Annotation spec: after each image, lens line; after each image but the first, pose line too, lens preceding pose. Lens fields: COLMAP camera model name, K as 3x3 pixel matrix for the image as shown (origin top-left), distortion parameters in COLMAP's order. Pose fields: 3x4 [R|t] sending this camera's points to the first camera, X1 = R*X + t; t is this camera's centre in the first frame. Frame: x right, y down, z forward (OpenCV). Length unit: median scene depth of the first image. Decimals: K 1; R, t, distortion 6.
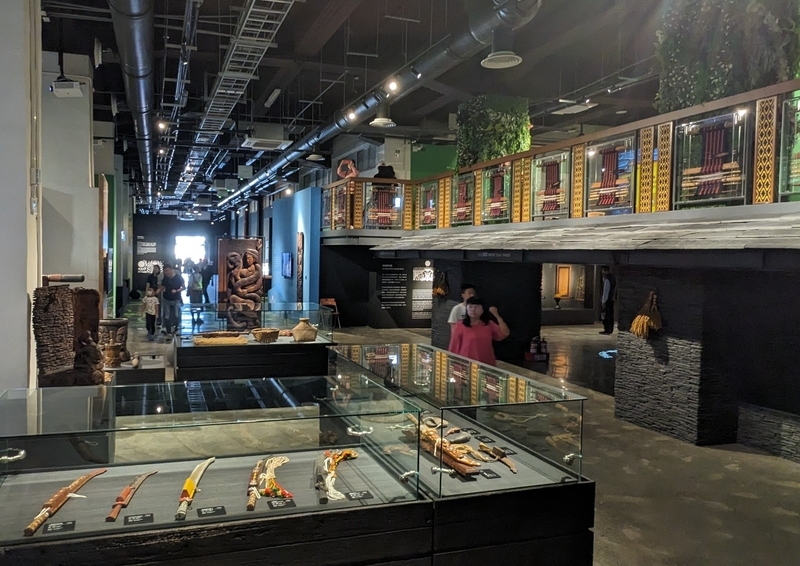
lens RADIAL K [[676.5, 0, 399.0], [0, 676.5, 282.4], [0, 0, 1]] dist [-0.014153, -0.004840]
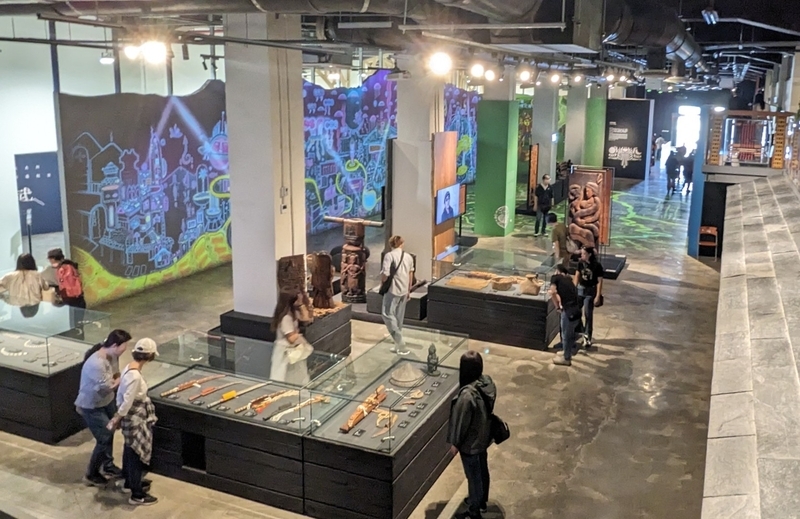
lens RADIAL K [[756.9, 0, 399.2], [0, 756.9, 258.2], [0, 0, 1]] dist [0.006937, 0.000000]
pose [[0.726555, 0.149977, -0.670541, 0.375950], [-0.039173, 0.983342, 0.177495, -0.131999], [0.685991, -0.102693, 0.720327, -0.073534]]
